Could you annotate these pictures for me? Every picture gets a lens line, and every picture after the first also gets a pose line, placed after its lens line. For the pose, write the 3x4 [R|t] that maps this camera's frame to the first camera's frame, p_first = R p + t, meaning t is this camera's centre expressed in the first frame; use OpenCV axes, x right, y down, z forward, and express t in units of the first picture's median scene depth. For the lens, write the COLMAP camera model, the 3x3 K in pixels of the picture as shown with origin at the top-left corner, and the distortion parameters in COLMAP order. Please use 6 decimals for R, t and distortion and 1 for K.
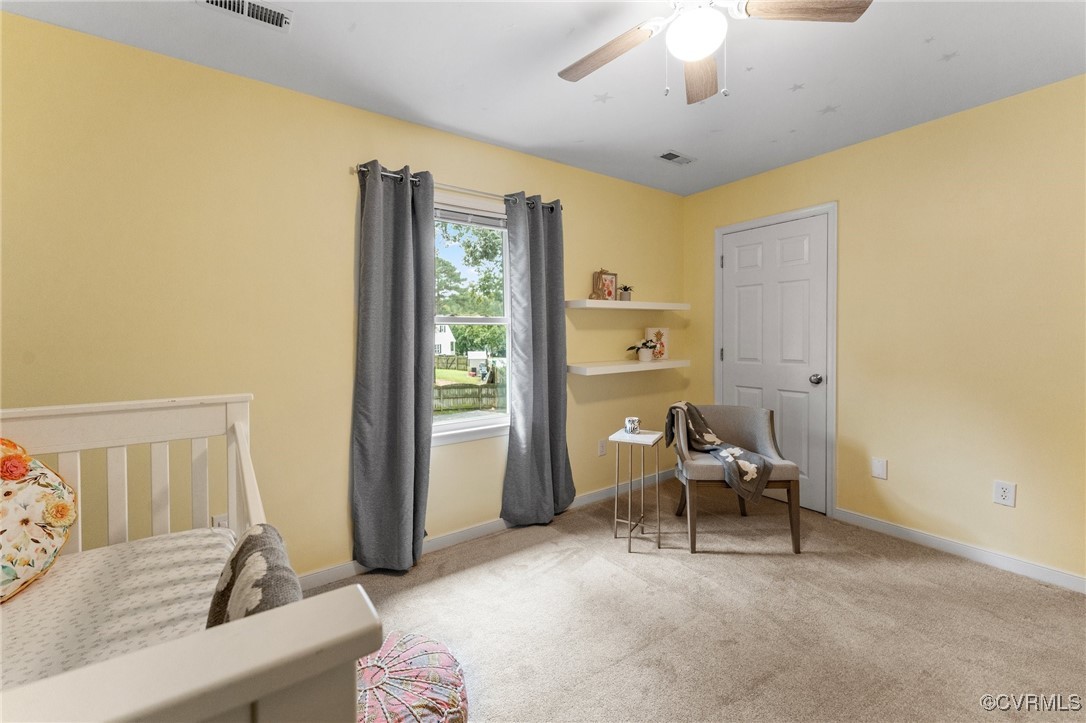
lens RADIAL K [[444.6, 0, 539.0], [0, 444.6, 340.2], [0, 0, 1]] dist [0.001606, 0.000085]
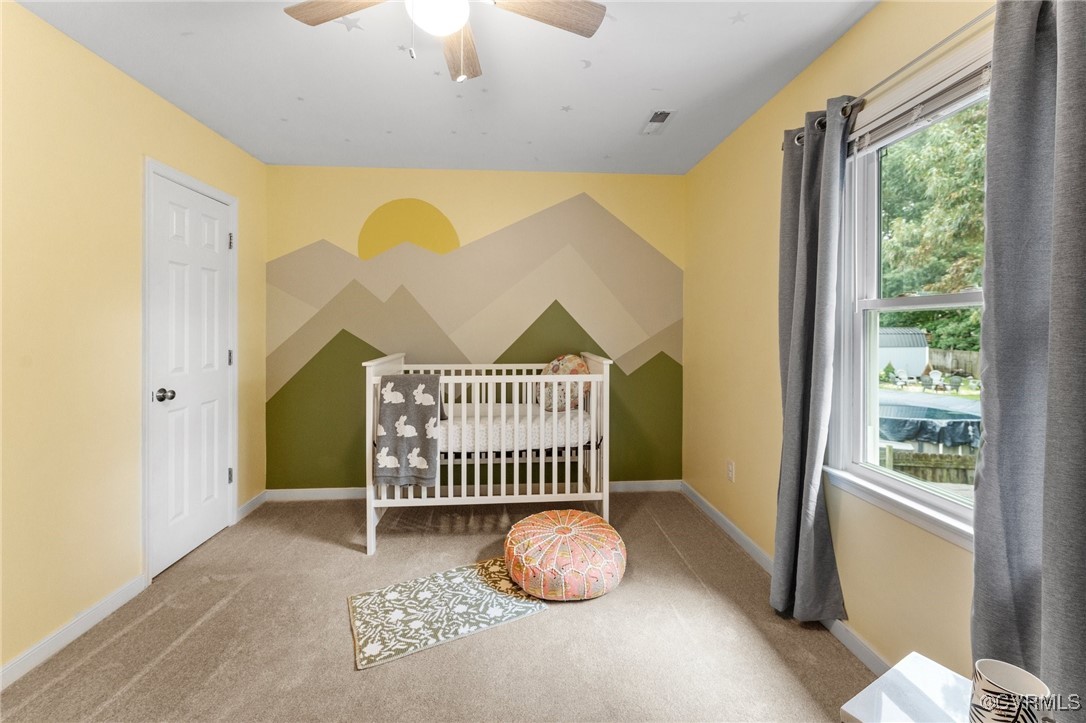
lens RADIAL K [[444.6, 0, 536.8], [0, 444.6, 332.2], [0, 0, 1]] dist [0.001606, 0.000085]
pose [[-0.524795, 0.009239, -0.851179, 0.528006], [-0.015025, 0.999685, 0.020115, -0.010775], [0.851096, 0.023345, -0.524491, 0.857201]]
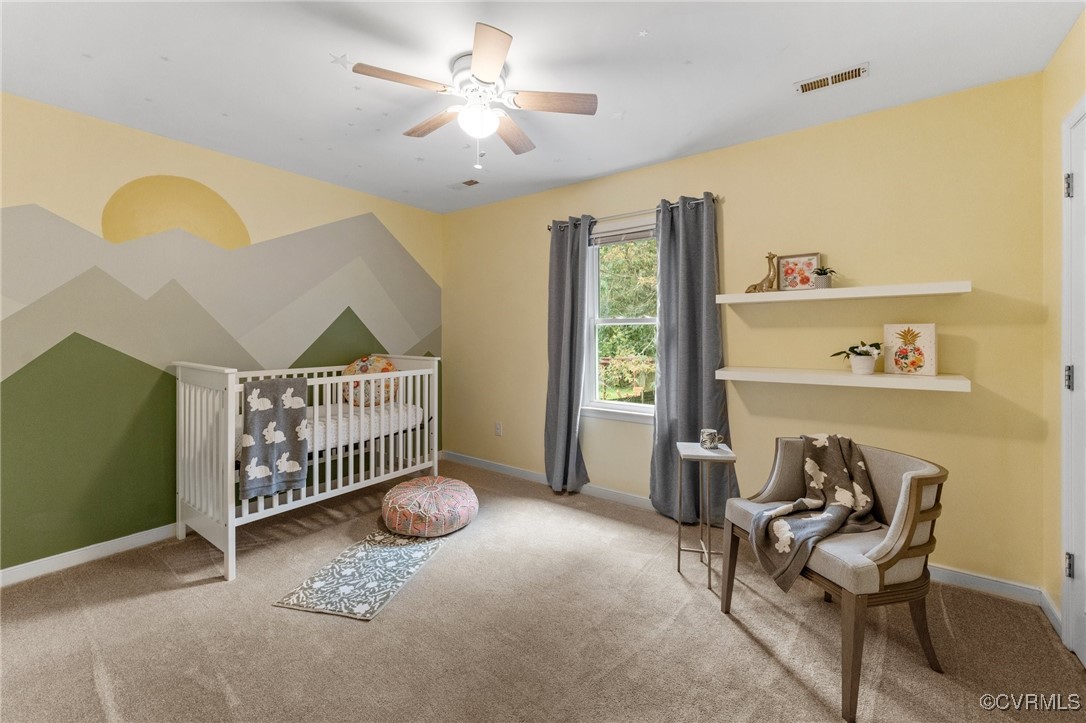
lens RADIAL K [[444.6, 0, 538.9], [0, 444.6, 334.8], [0, 0, 1]] dist [0.001606, 0.000085]
pose [[0.304945, 0.004835, -0.952358, 0.891222], [-0.020900, 0.999780, -0.001616, -0.001096], [0.952141, 0.020397, 0.304979, 0.396943]]
